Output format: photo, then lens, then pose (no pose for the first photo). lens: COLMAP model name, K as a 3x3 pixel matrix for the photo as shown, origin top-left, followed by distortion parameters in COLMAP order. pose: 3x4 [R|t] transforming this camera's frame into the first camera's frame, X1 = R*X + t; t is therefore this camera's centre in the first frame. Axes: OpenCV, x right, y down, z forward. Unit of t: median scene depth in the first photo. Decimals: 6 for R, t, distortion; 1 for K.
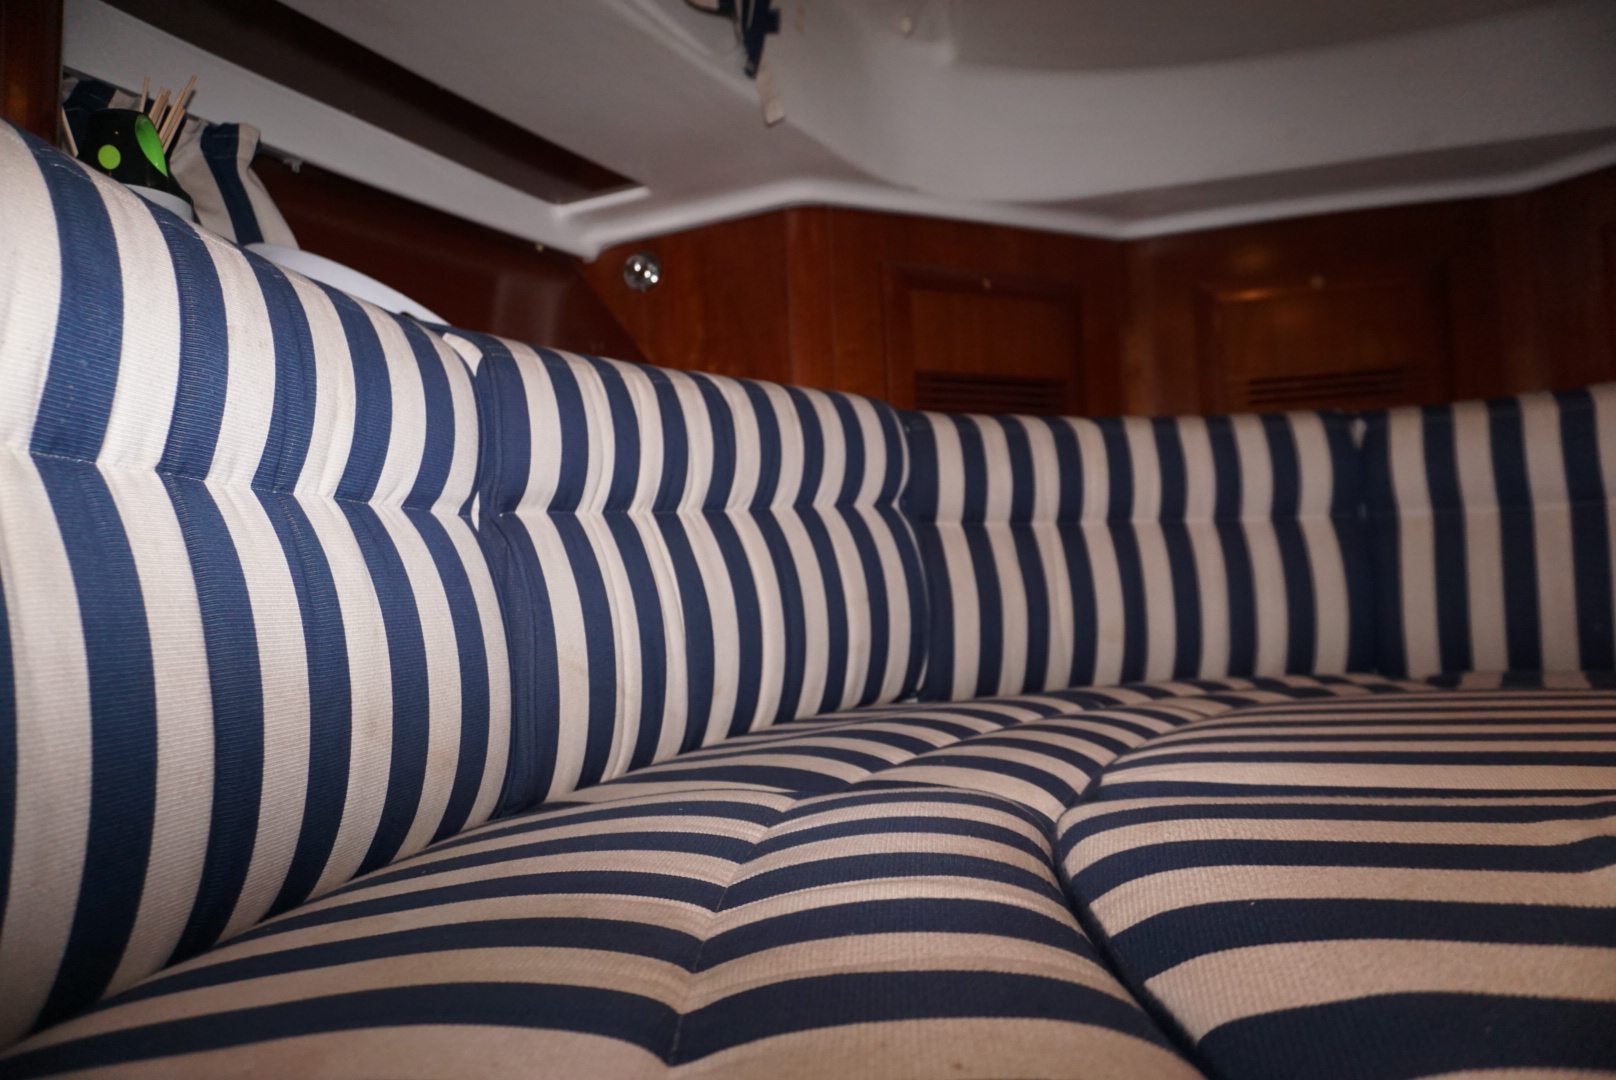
lens RADIAL K [[1079.6, 0, 811.1], [0, 1079.6, 541.9], [0, 0, 1]] dist [-0.020398, 0.020785]
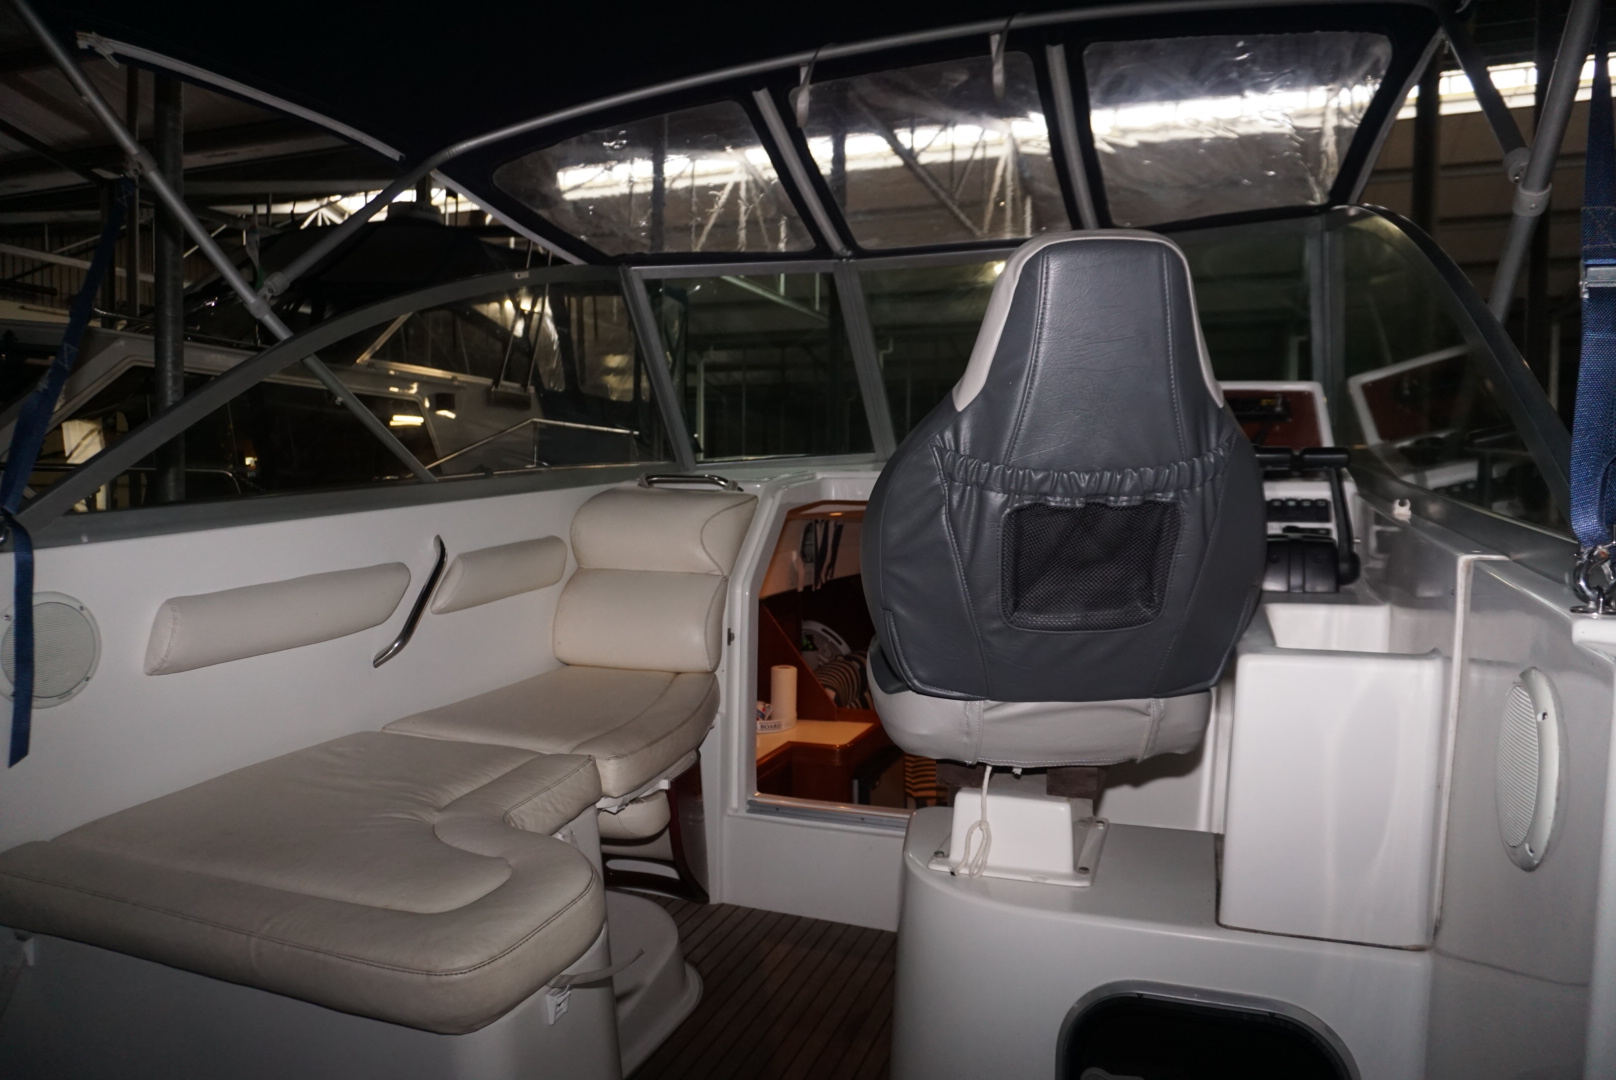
lens RADIAL K [[1078.5, 0, 808.0], [0, 1078.5, 540.0], [0, 0, 1]] dist [-0.001248, -0.001505]
pose [[0.996704, 0.040926, -0.070038, -0.134348], [-0.034096, 0.994790, 0.096076, -0.810596], [0.073605, -0.093371, 0.992907, -2.649335]]
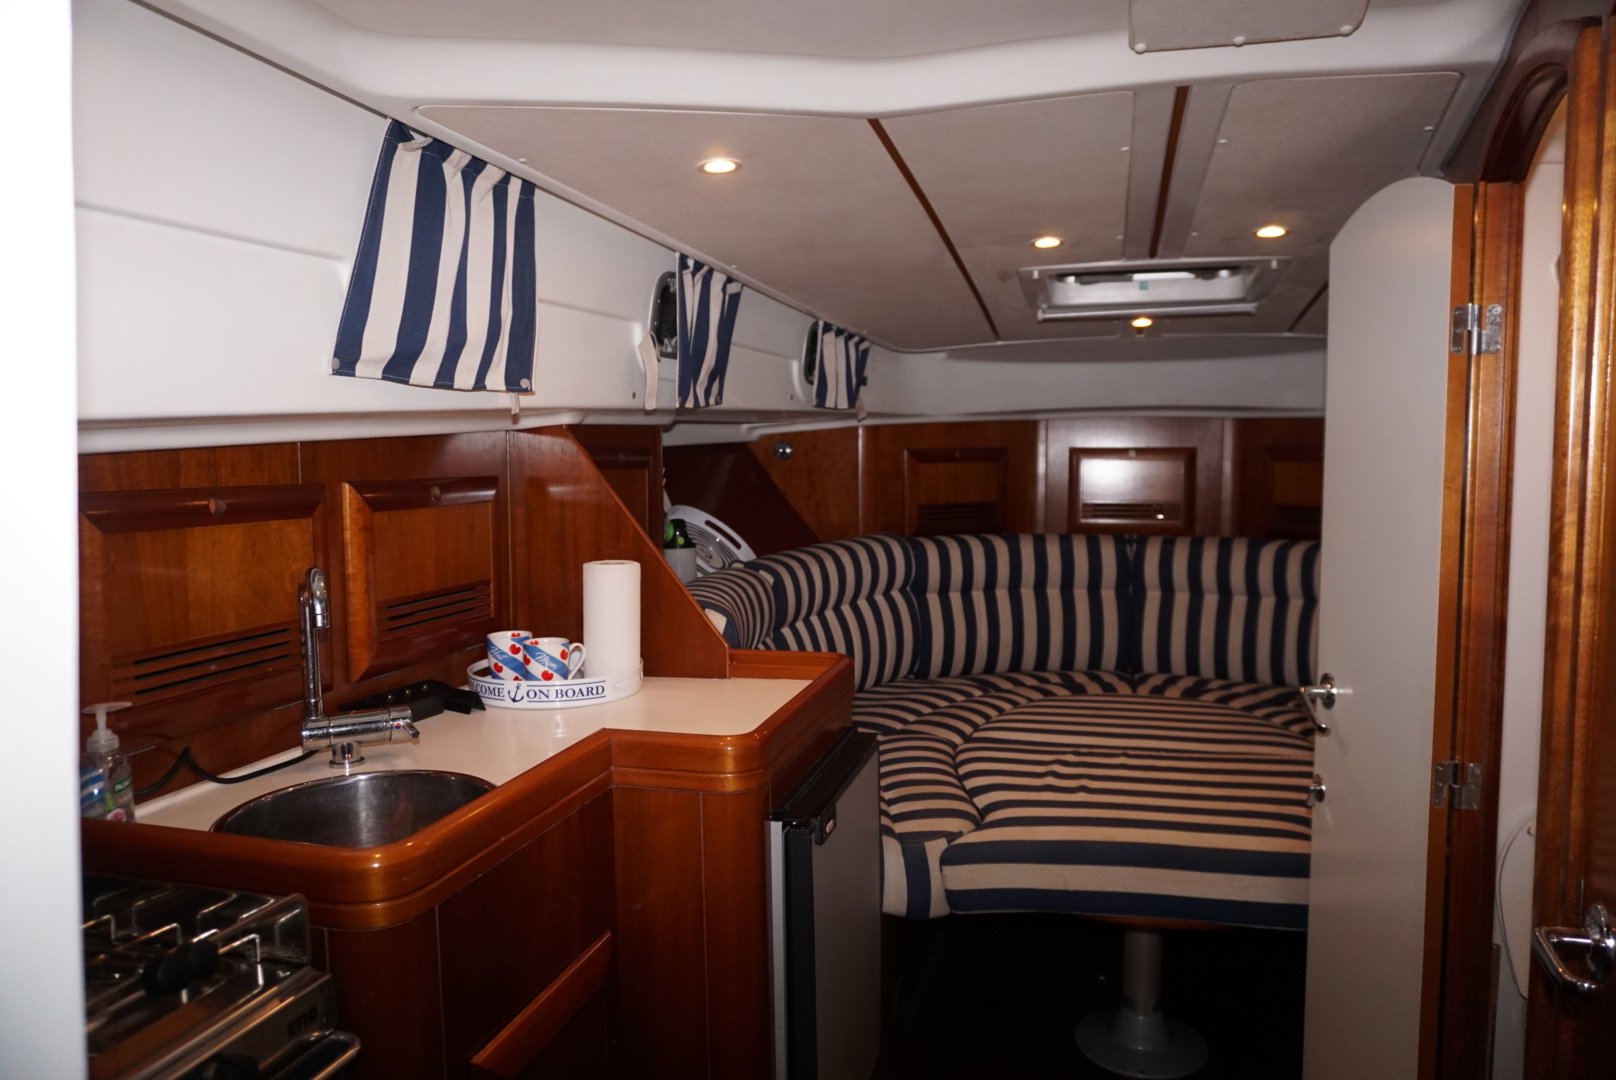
lens RADIAL K [[1104.6, 0, 808.0], [0, 1104.6, 540.0], [0, 0, 1]] dist [-0.014067, 0.000110]
pose [[0.999302, 0.030076, 0.022138, -0.177707], [-0.032692, 0.991068, 0.129290, -0.416317], [-0.018052, -0.129923, 0.991360, -1.205579]]
